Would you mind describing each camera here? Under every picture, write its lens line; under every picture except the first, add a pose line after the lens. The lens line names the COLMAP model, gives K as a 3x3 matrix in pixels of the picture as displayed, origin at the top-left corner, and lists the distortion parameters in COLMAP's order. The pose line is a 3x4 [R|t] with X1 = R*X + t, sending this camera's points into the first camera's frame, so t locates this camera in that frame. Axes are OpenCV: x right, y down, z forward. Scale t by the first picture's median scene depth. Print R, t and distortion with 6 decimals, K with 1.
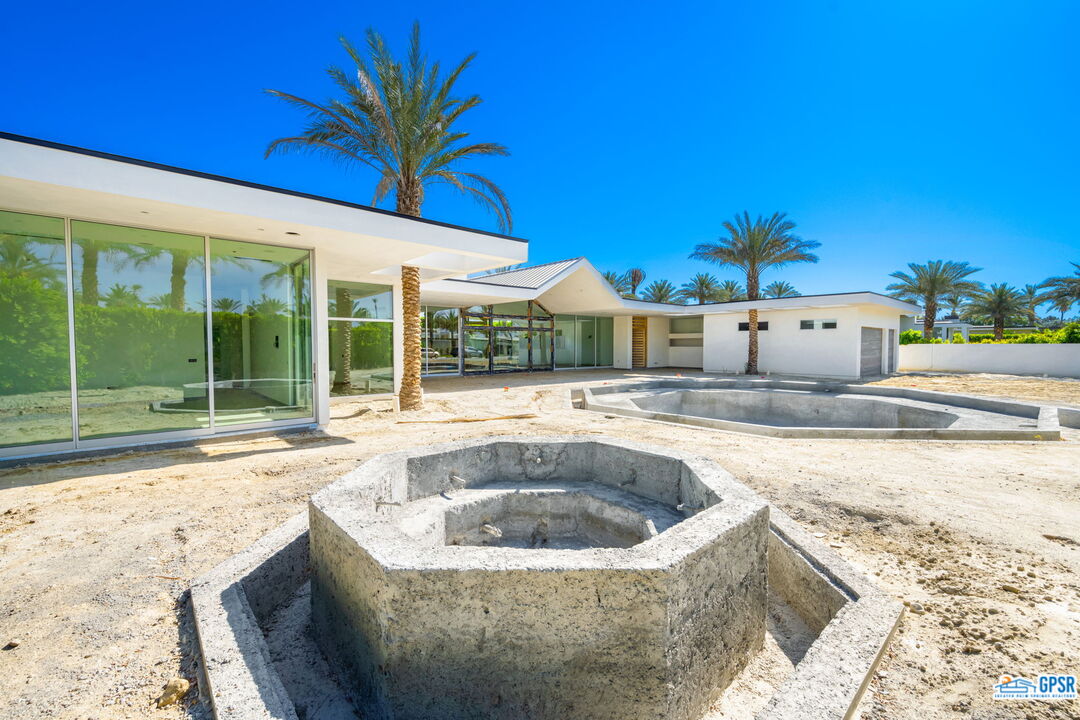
lens RADIAL K [[465.1, 0, 540.0], [0, 465.1, 360.0], [0, 0, 1]] dist [0.000522, 0.000201]
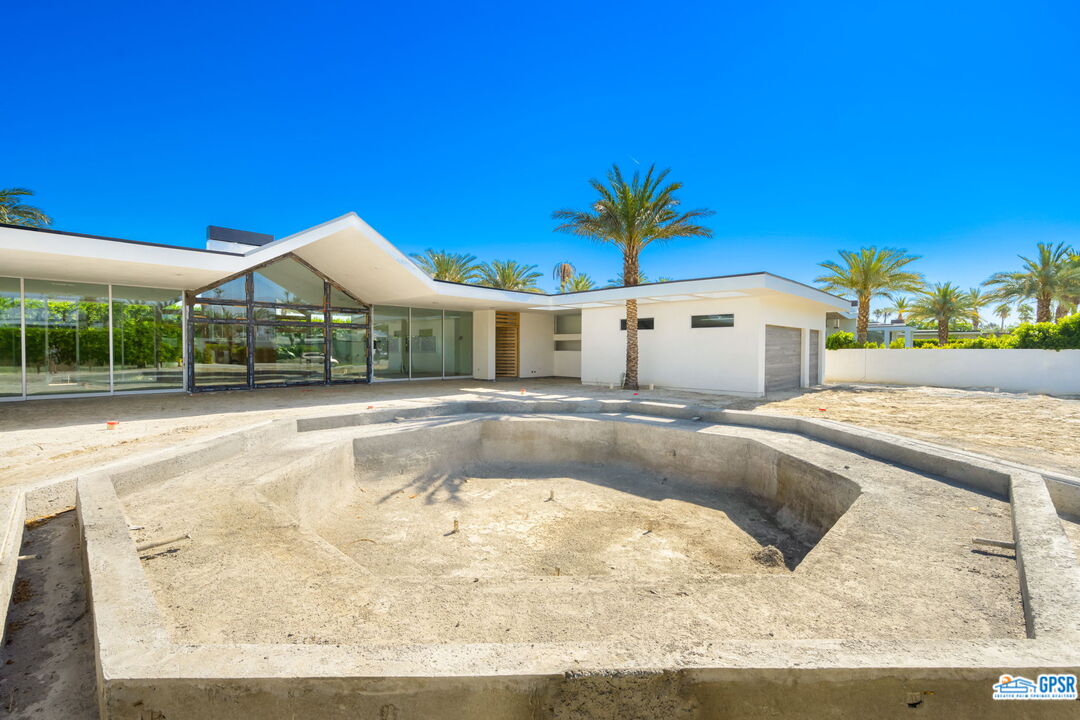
lens RADIAL K [[480.7, 0, 540.0], [0, 480.7, 360.0], [0, 0, 1]] dist [-0.001500, -0.000111]
pose [[0.996980, 0.003493, 0.077582, 0.242255], [-0.002837, 0.999959, -0.008569, -0.007396], [-0.077609, 0.008323, 0.996949, 0.239209]]
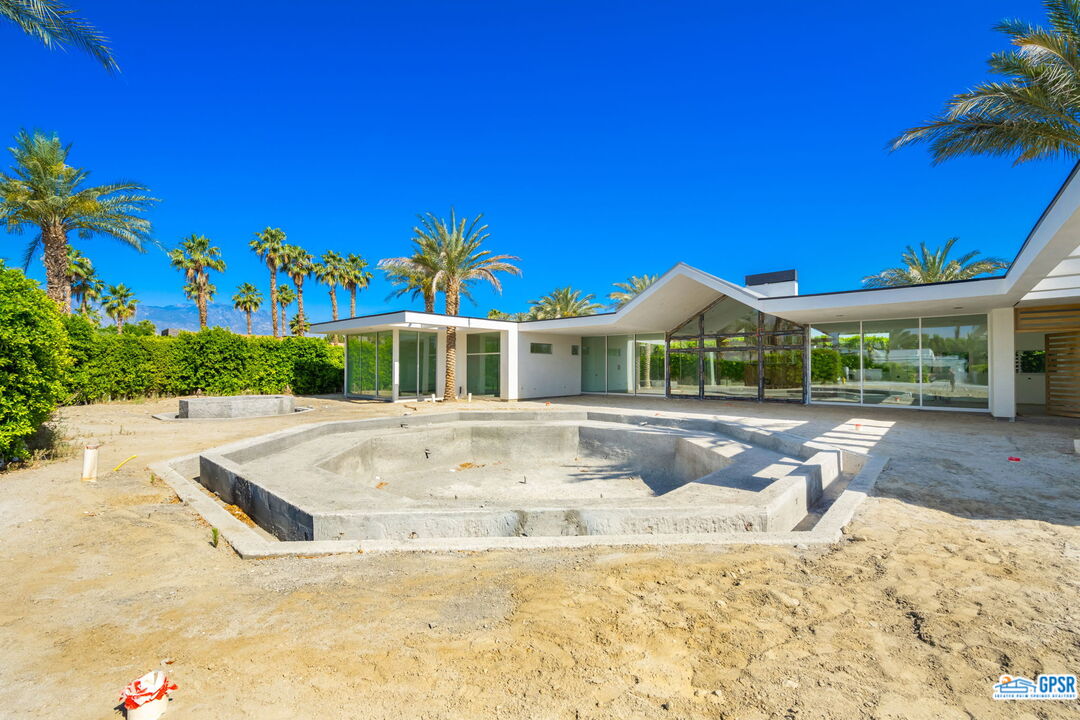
lens RADIAL K [[443.8, 0, 540.0], [0, 443.8, 360.0], [0, 0, 1]] dist [-0.000061, -0.021139]
pose [[0.123553, -0.012431, -0.992260, 0.687608], [-0.035405, 0.999230, -0.016926, -0.020249], [0.991706, 0.037222, 0.123018, 0.517085]]
